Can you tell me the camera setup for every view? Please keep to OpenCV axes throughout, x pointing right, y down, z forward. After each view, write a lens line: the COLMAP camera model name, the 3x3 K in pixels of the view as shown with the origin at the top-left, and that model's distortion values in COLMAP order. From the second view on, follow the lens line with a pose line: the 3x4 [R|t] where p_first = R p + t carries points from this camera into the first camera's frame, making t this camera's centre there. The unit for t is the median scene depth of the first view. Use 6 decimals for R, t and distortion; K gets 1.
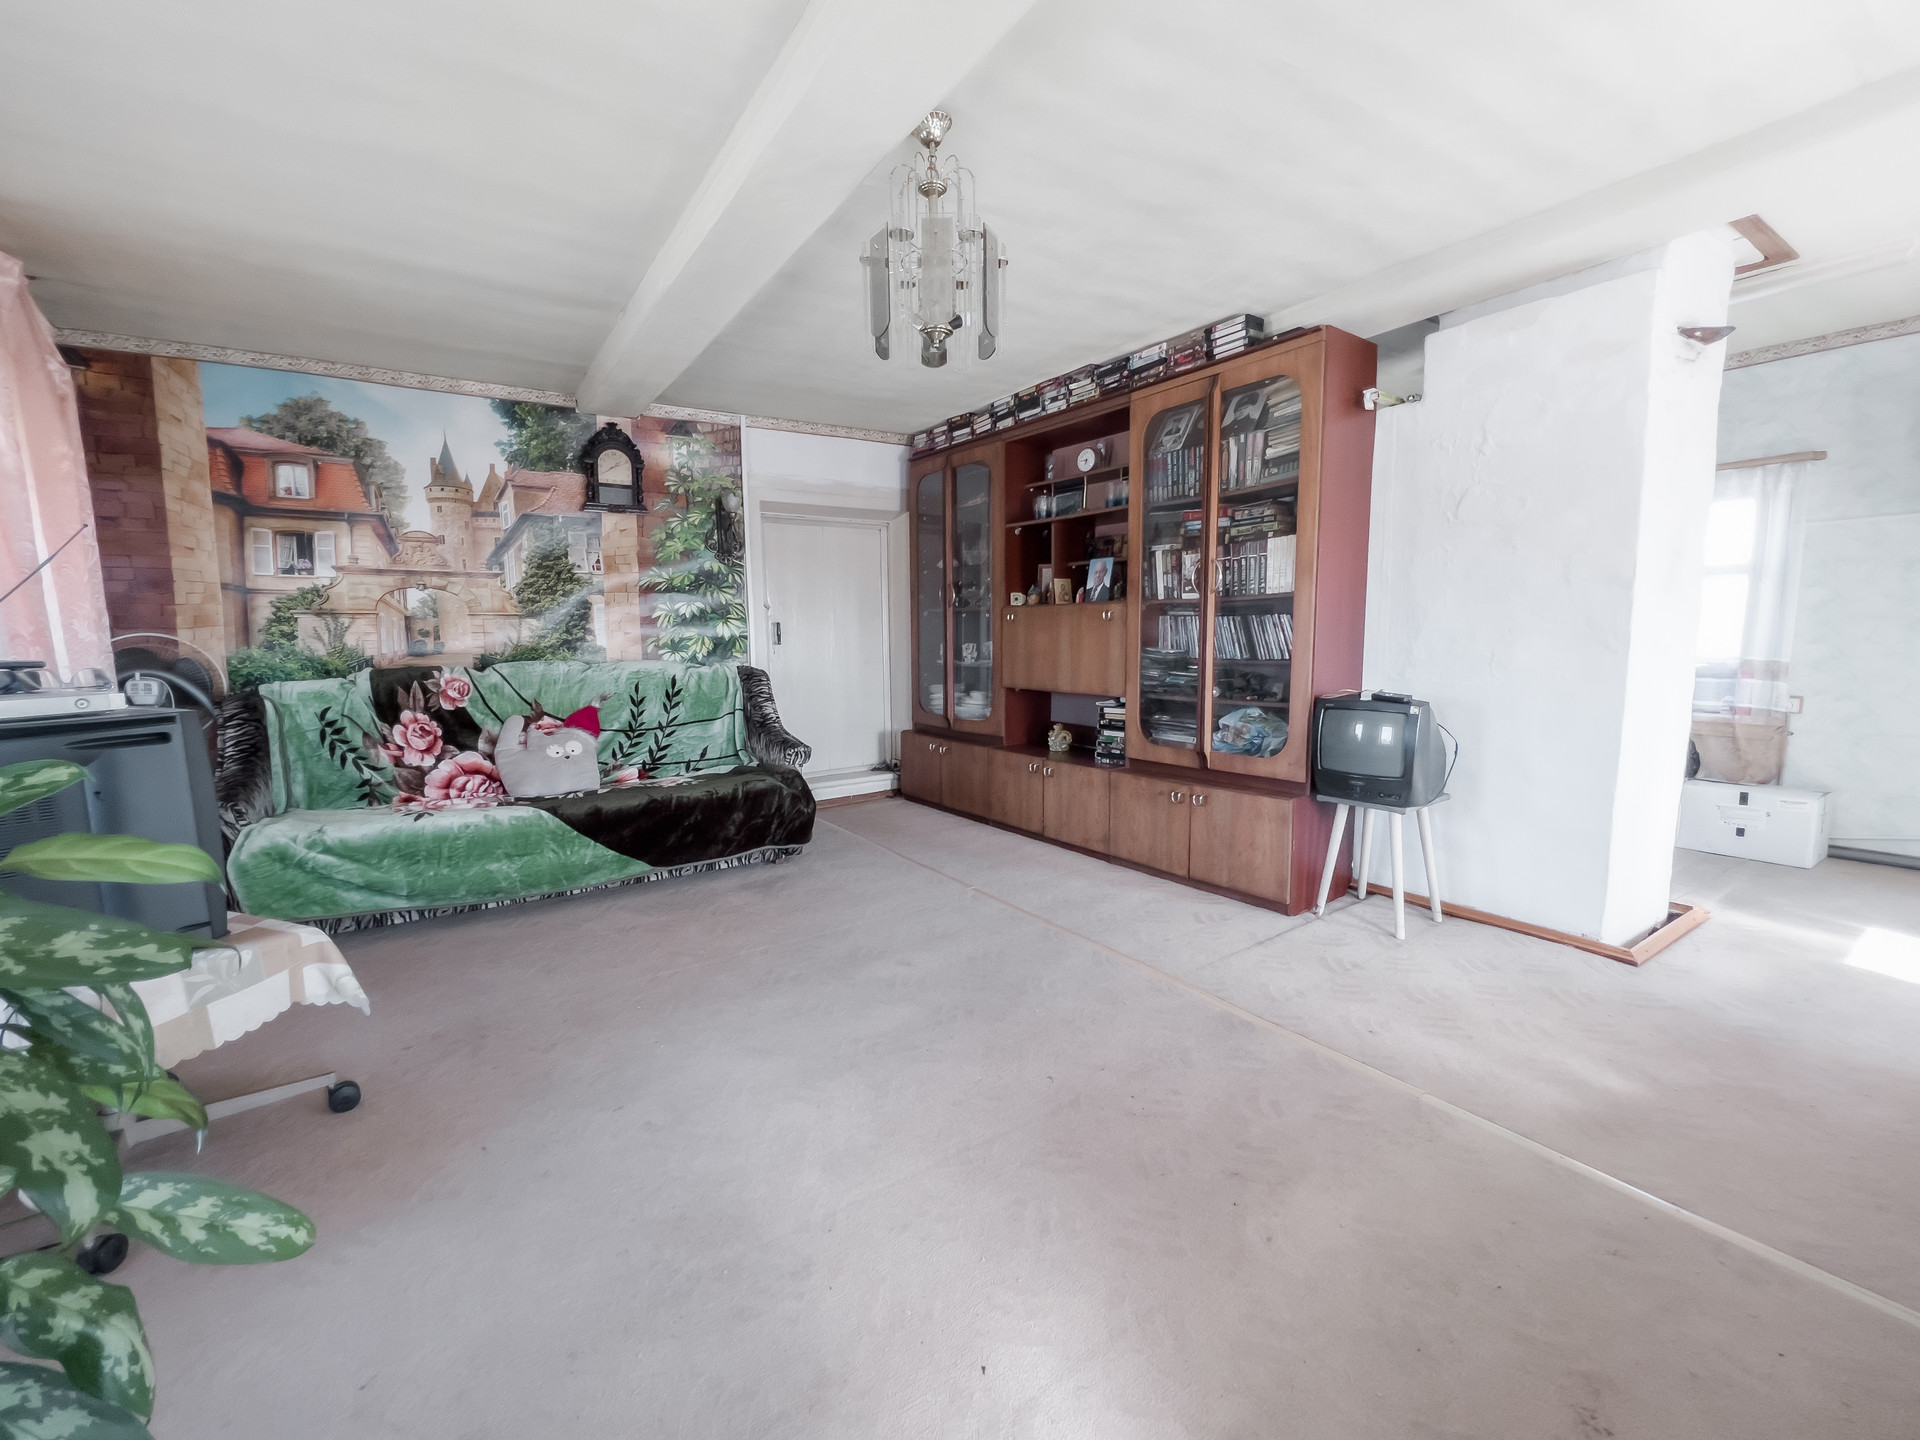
lens RADIAL K [[792.9, 0, 966.3], [0, 792.9, 724.0], [0, 0, 1]] dist [-0.006271, 0.001554]
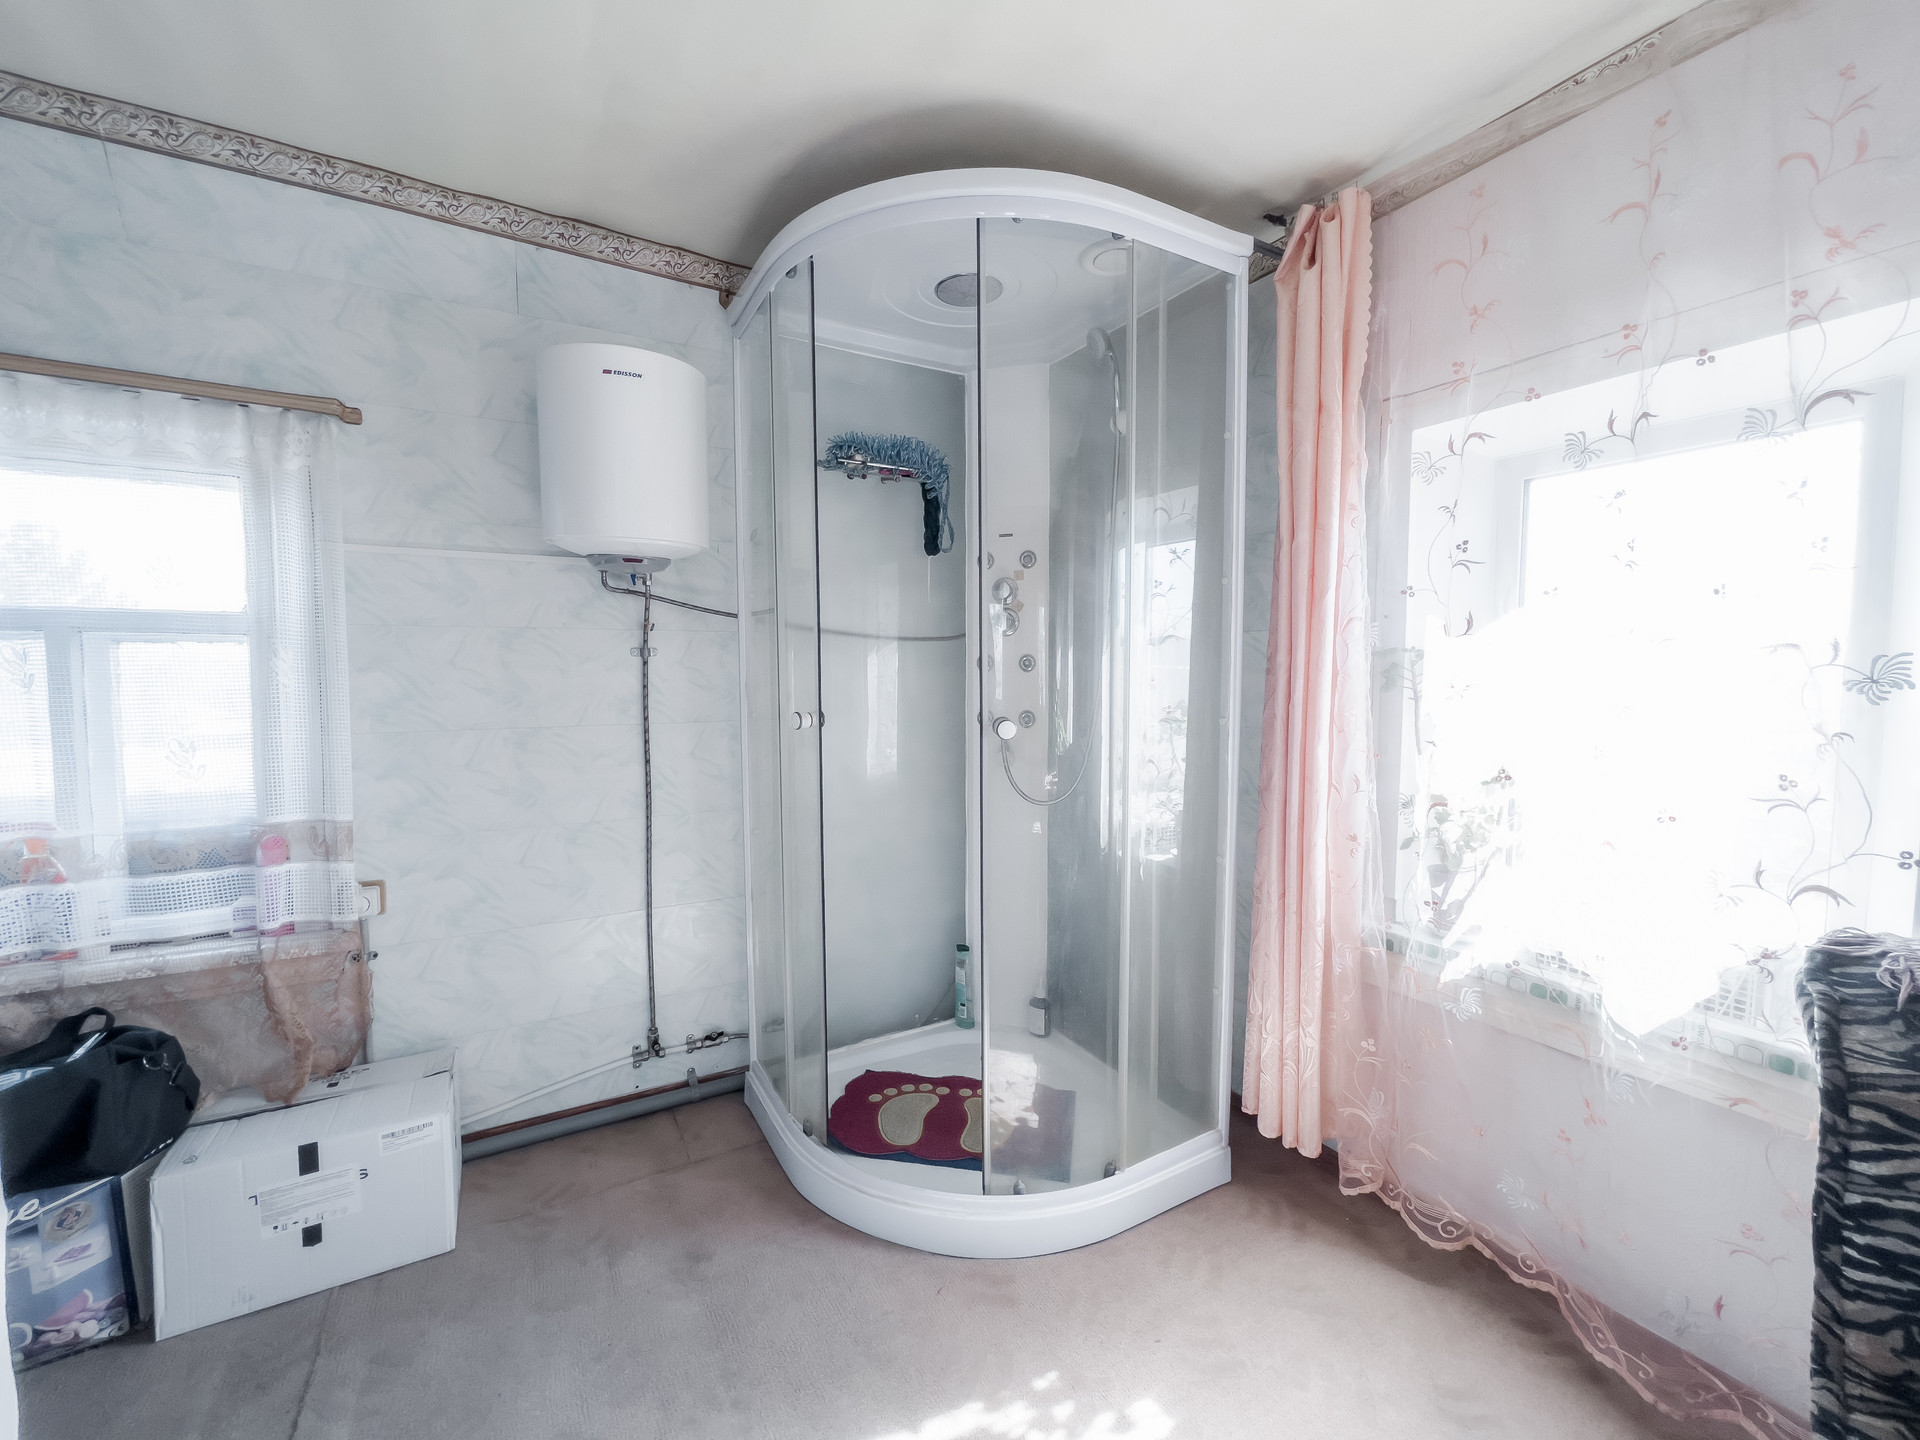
lens RADIAL K [[792.9, 0, 969.4], [0, 792.9, 723.6], [0, 0, 1]] dist [-0.006271, 0.001554]
pose [[0.068721, -0.030140, 0.997181, 0.573365], [0.121863, 0.992312, 0.021595, -0.101285], [-0.990165, 0.120035, 0.071866, 0.569505]]
